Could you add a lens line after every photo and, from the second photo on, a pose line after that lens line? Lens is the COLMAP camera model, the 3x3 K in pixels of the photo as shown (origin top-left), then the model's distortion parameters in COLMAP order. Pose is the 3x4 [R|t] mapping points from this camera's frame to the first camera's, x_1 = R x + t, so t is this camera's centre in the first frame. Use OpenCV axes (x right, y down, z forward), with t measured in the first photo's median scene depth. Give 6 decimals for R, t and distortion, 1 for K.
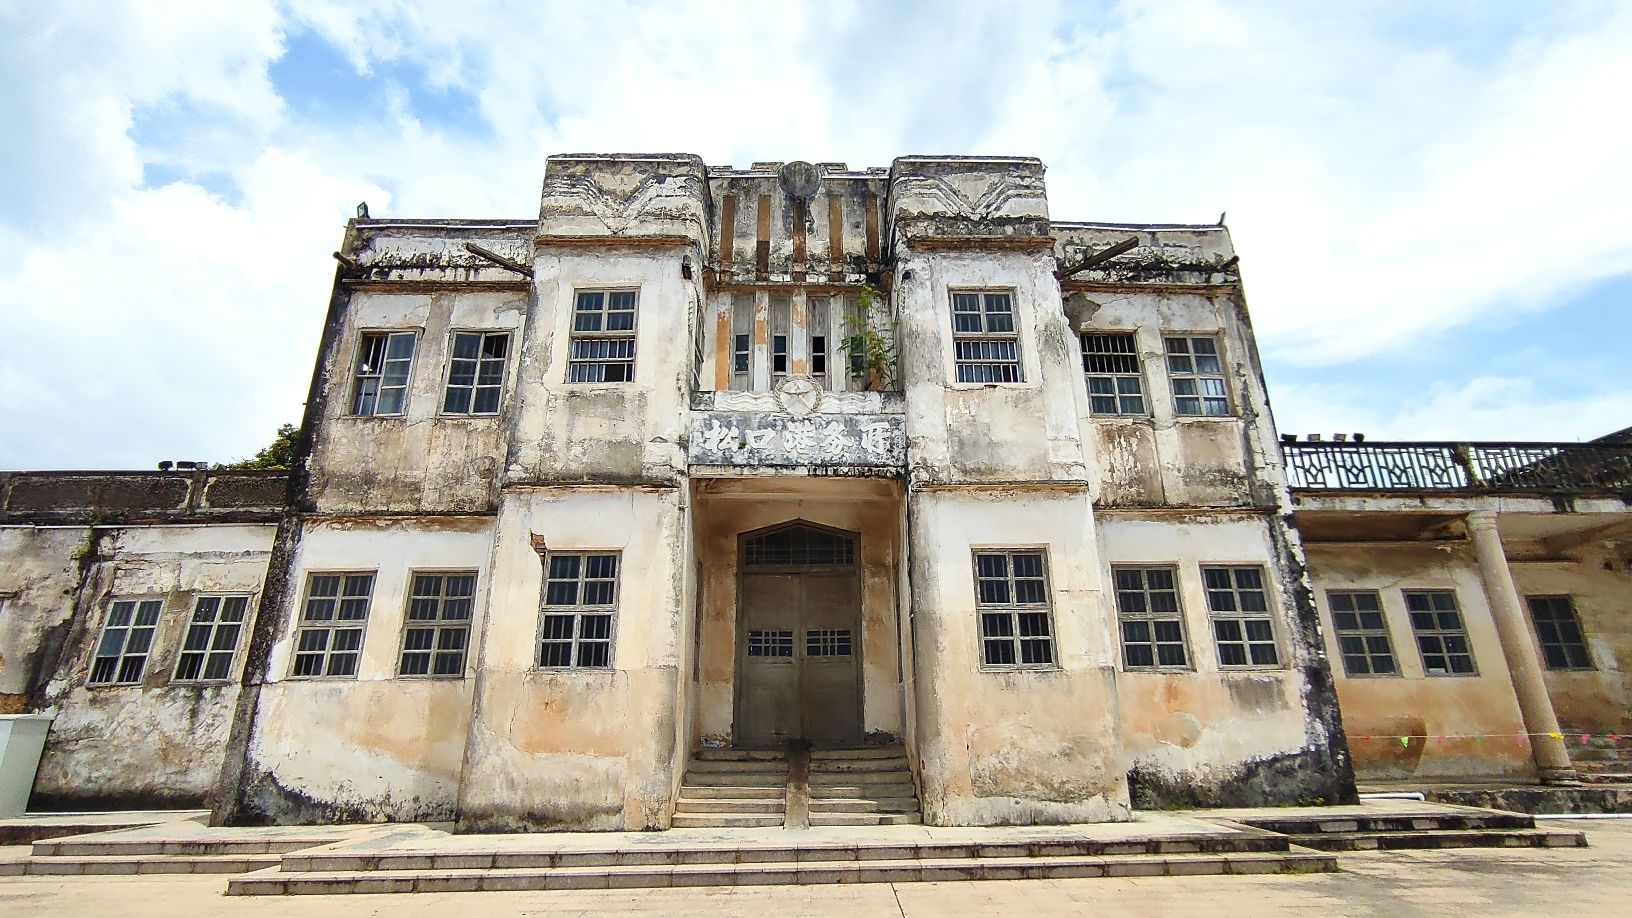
lens RADIAL K [[769.7, 0, 833.0], [0, 769.7, 462.0], [0, 0, 1]] dist [-0.032882, -0.000115]
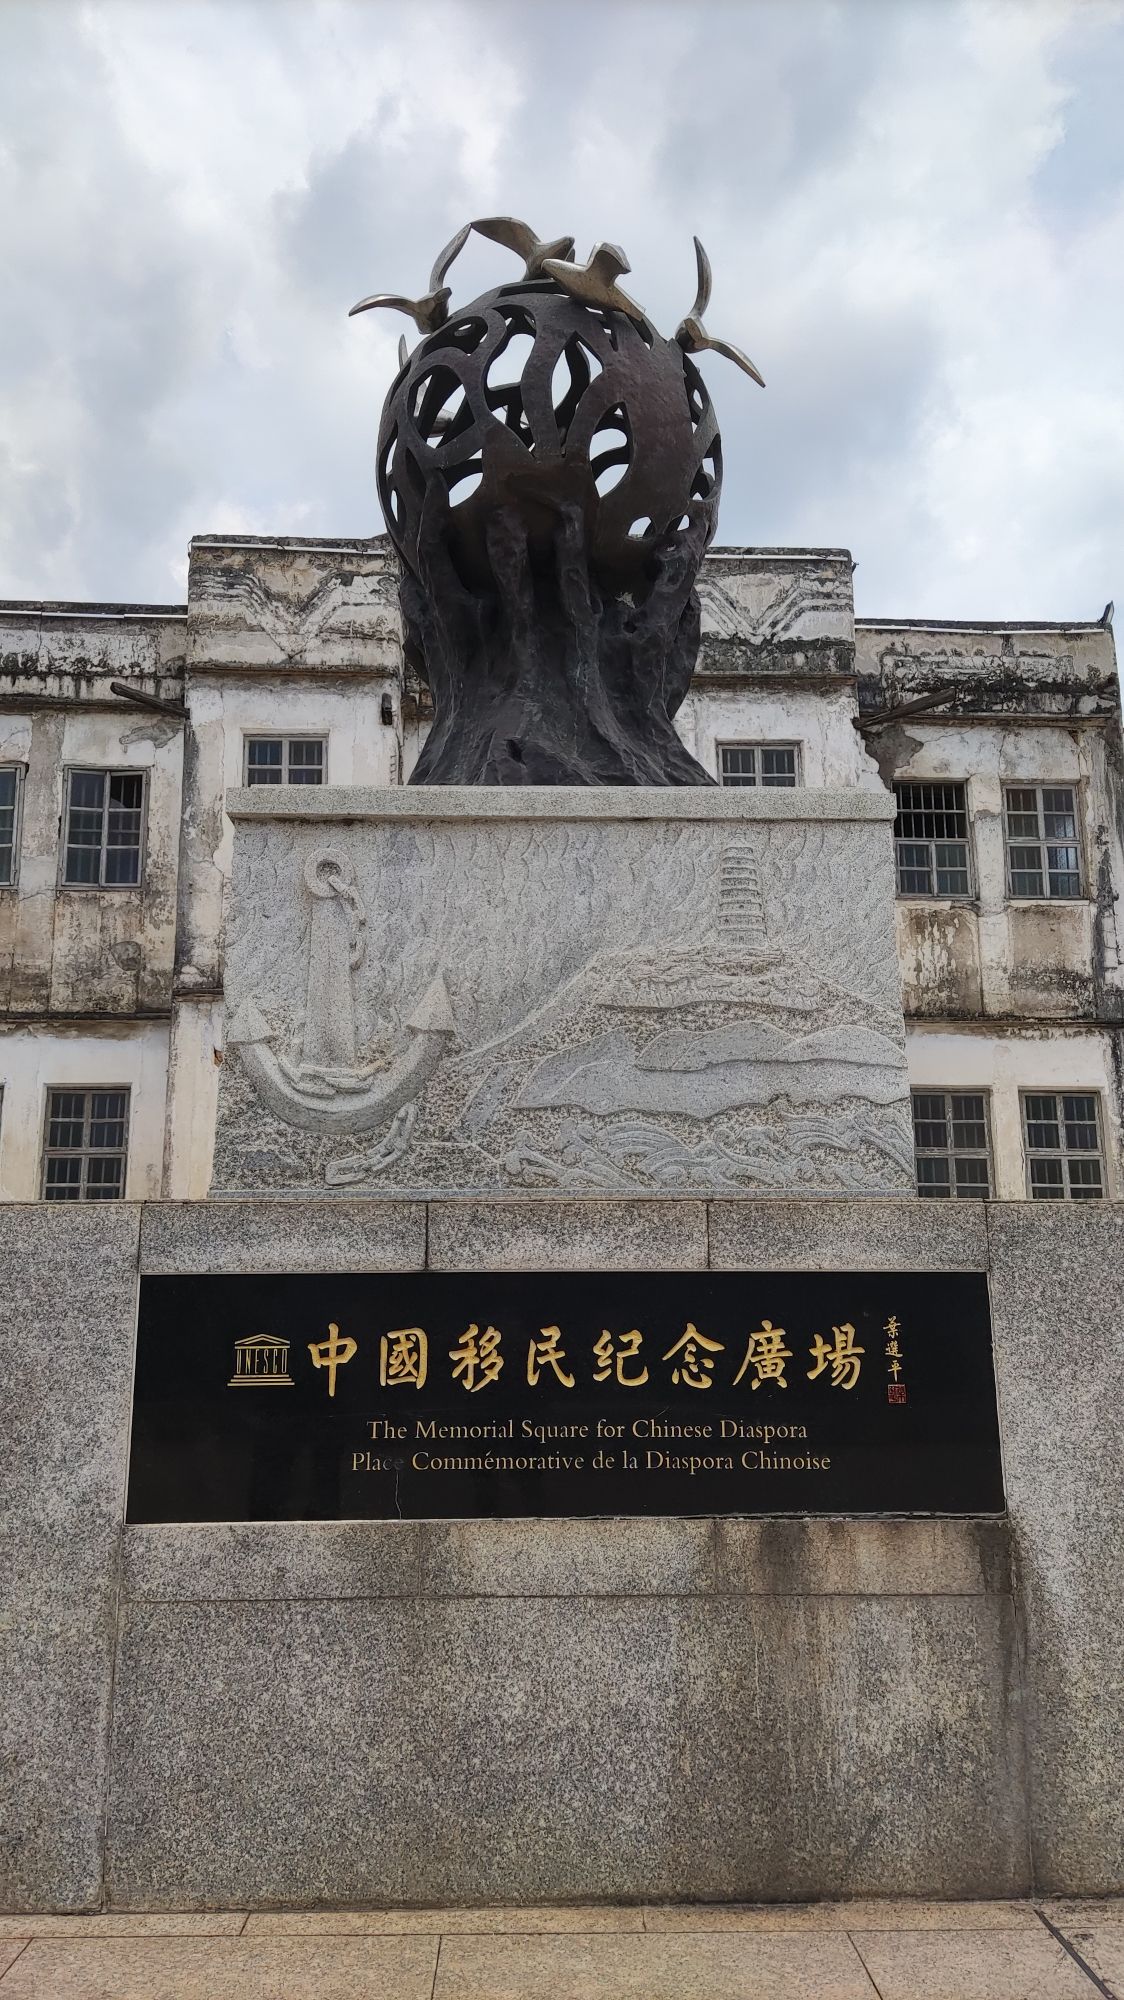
lens RADIAL K [[1429.0, 0, 554.4], [0, 1429.0, 993.5], [0, 0, 1]] dist [0.054981, 0.000322]
pose [[0.999896, 0.012940, 0.006303, -0.022085], [-0.013596, 0.992861, 0.118500, -0.133060], [-0.004725, -0.118574, 0.992934, -0.470442]]
